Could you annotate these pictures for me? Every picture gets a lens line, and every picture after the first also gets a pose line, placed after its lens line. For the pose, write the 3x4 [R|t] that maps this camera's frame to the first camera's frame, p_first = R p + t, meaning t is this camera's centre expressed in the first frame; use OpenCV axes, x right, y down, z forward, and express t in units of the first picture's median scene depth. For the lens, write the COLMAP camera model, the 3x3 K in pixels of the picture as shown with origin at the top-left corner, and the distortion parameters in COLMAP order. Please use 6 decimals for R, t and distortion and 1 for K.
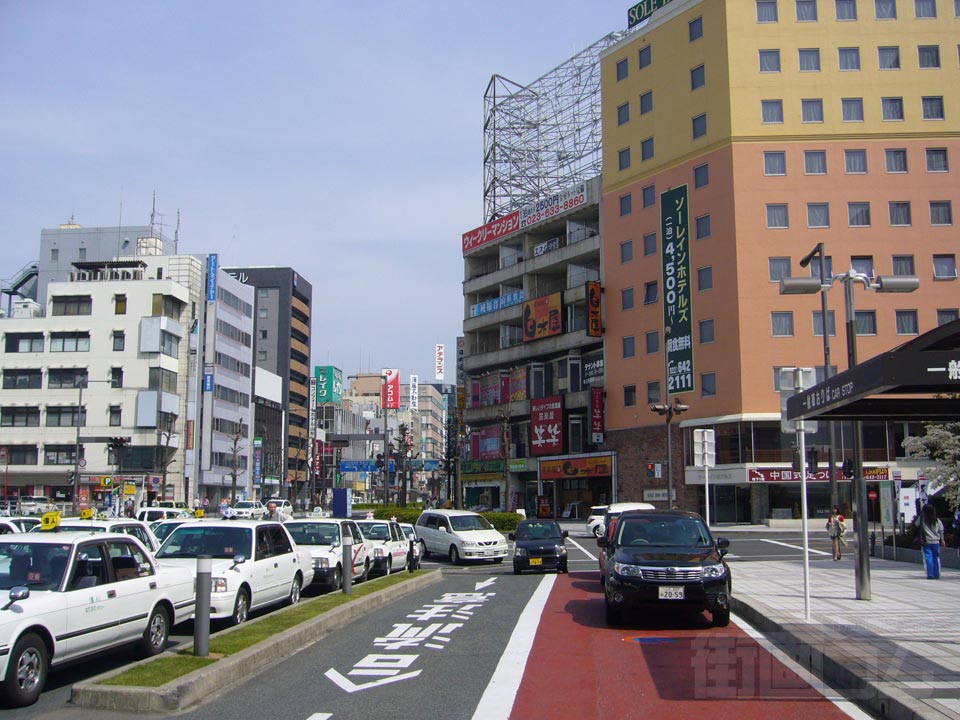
lens RADIAL K [[1013.3, 0, 456.5], [0, 1013.3, 357.2], [0, 0, 1]] dist [-0.055930, 0.000000]
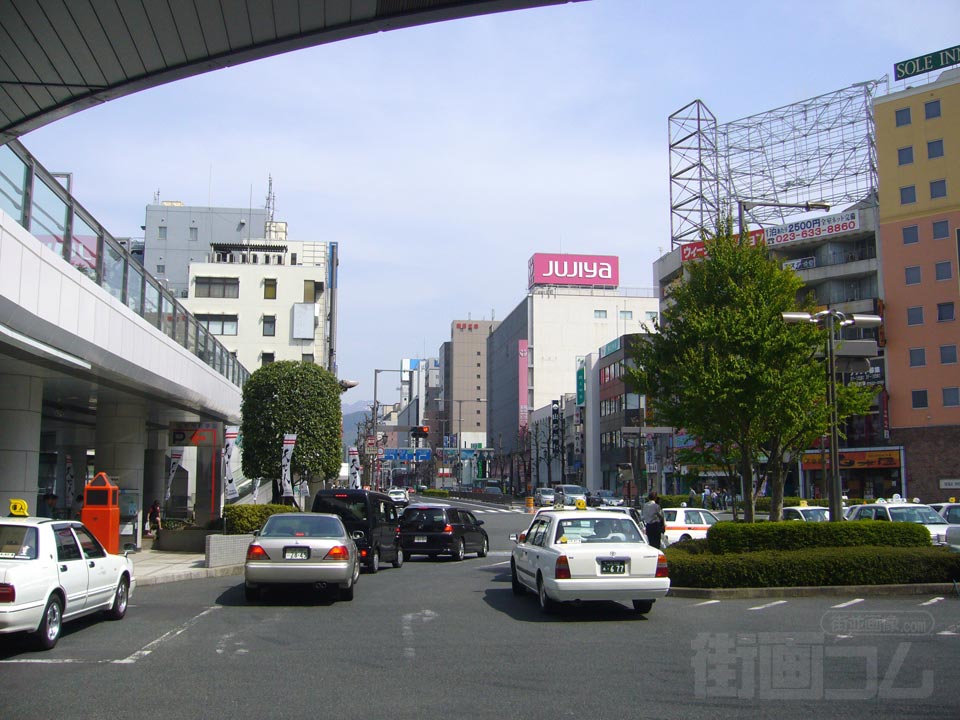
lens RADIAL K [[1013.3, 0, 453.5], [0, 1013.3, 375.8], [0, 0, 1]] dist [-0.055930, 0.000000]
pose [[0.975723, 0.032286, 0.216616, -0.374756], [-0.038183, 0.999004, 0.023095, 0.002900], [-0.215655, -0.030805, 0.975984, -0.010662]]
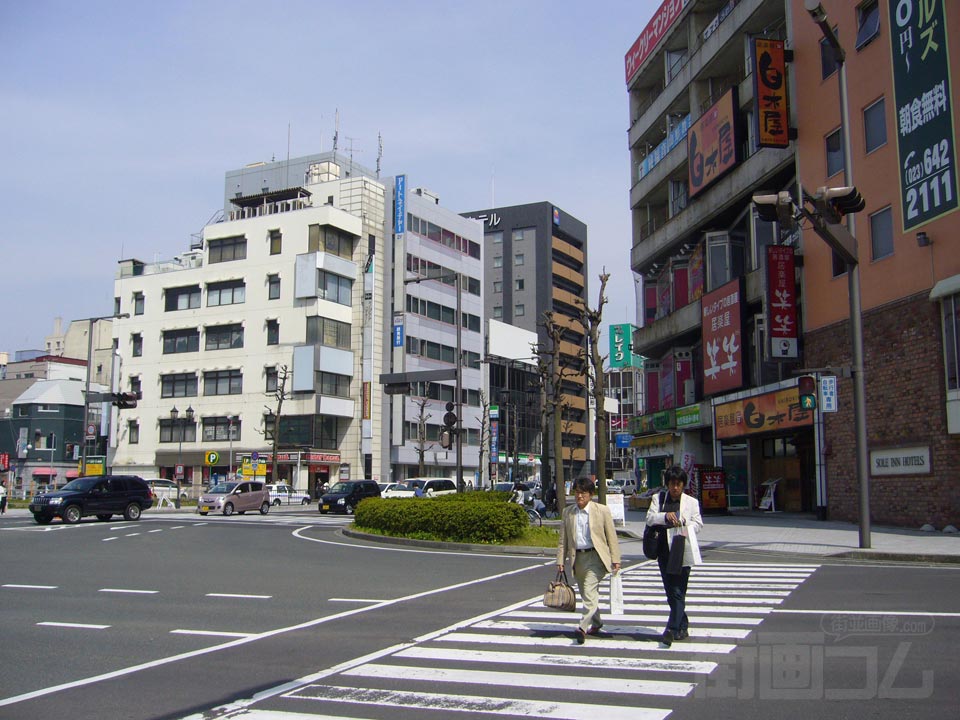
lens RADIAL K [[1013.3, 0, 459.4], [0, 1013.3, 356.4], [0, 0, 1]] dist [-0.055930, 0.000000]
pose [[0.922581, -0.047614, -0.382855, 0.112365], [0.052000, 0.998646, 0.001110, 0.046732], [0.382284, -0.020933, 0.923808, 0.304794]]
